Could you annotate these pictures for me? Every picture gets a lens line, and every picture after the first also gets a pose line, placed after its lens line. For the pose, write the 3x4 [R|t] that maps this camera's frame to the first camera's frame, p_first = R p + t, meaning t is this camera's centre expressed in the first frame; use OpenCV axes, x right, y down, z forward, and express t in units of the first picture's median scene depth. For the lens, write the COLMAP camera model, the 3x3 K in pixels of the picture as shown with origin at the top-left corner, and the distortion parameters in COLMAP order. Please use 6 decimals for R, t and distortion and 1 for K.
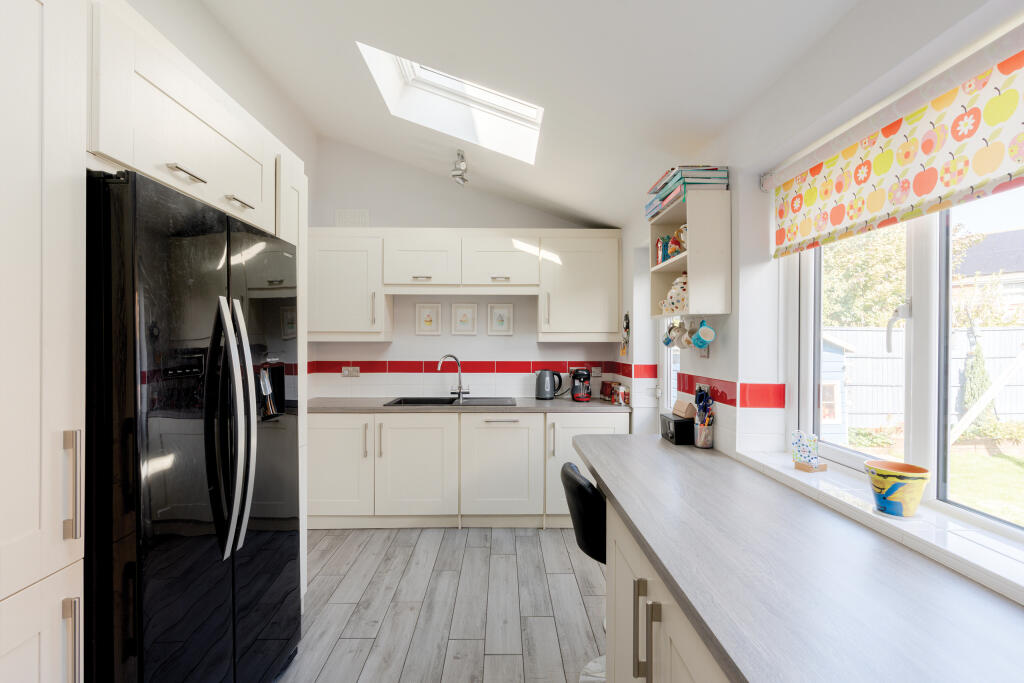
lens RADIAL K [[486.7, 0, 513.9], [0, 486.7, 342.9], [0, 0, 1]] dist [0.000534, 0.000646]
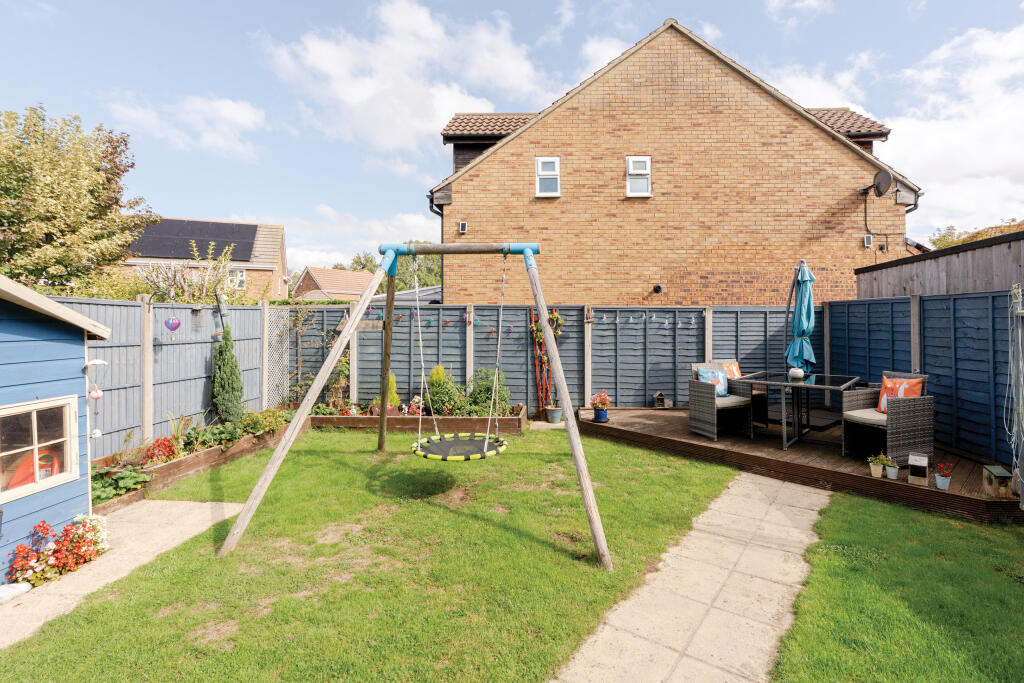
lens RADIAL K [[458.0, 0, 514.1], [0, 458.0, 320.5], [0, 0, 1]] dist [-0.004378, 0.000060]
pose [[0.062667, 0.010273, 0.997982, 0.386425], [0.003659, 0.999938, -0.010523, 0.010470], [-0.998028, 0.004311, 0.062625, 0.901120]]
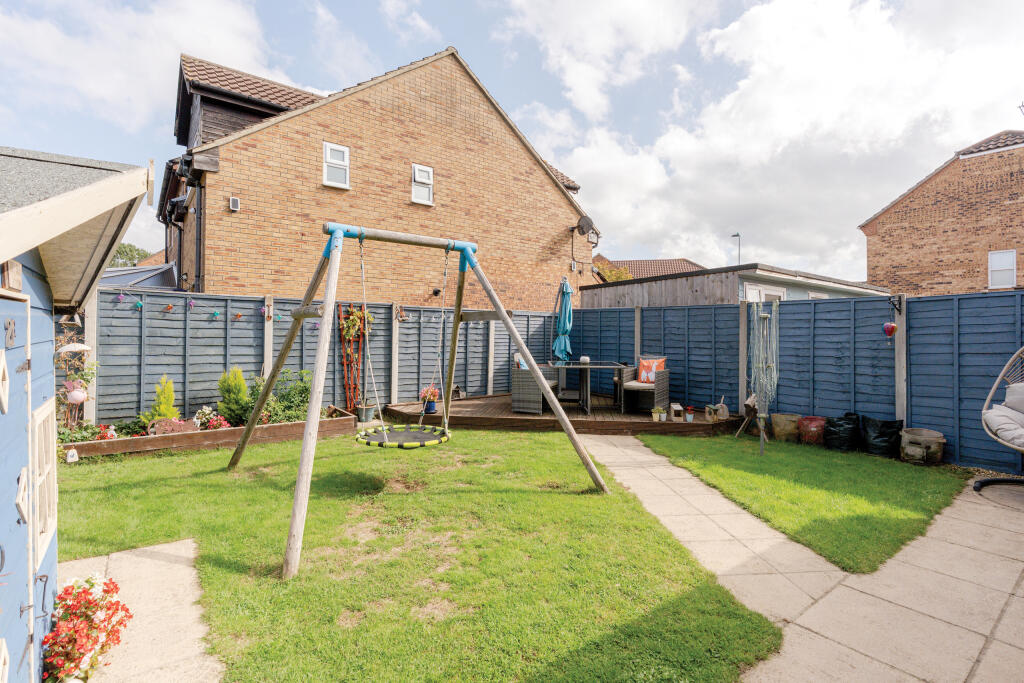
lens RADIAL K [[474.5, 0, 493.3], [0, 474.5, 331.5], [0, 0, 1]] dist [-0.003357, -0.000060]
pose [[-0.560029, -0.004370, 0.828462, 0.408257], [-0.008595, 0.999963, -0.000536, 0.043385], [-0.828429, -0.007421, -0.560046, 1.506828]]
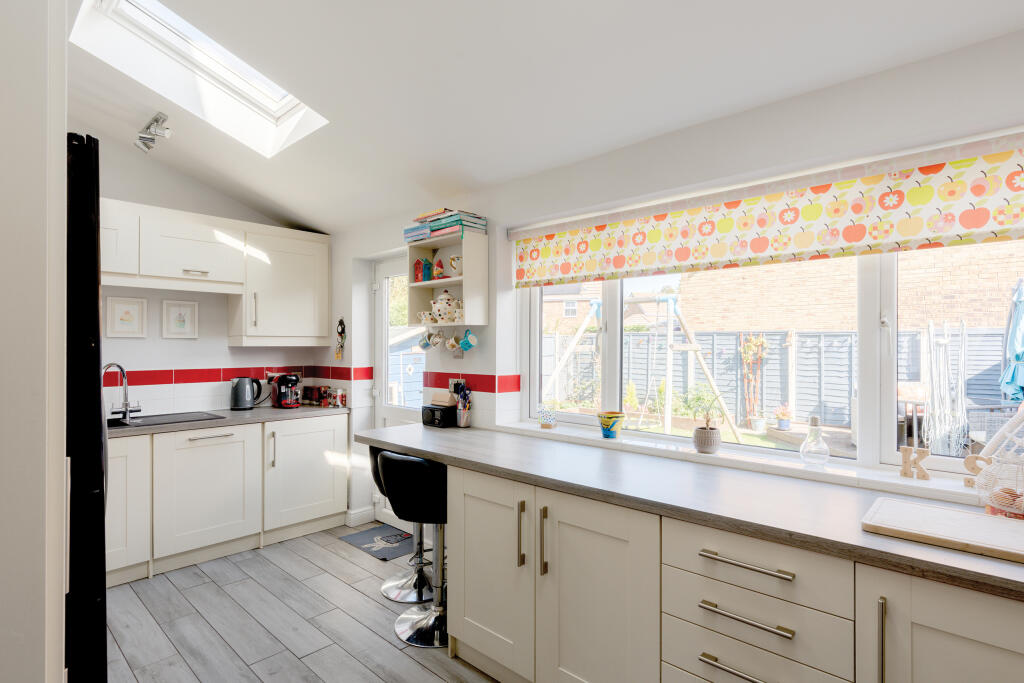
lens RADIAL K [[515.9, 0, 522.6], [0, 515.9, 344.7], [0, 0, 1]] dist [-0.004178, 0.000202]
pose [[0.686174, 0.000911, 0.727437, -0.320707], [0.002648, 0.999989, -0.003751, 0.000178], [-0.727433, 0.004500, 0.686164, -0.038456]]
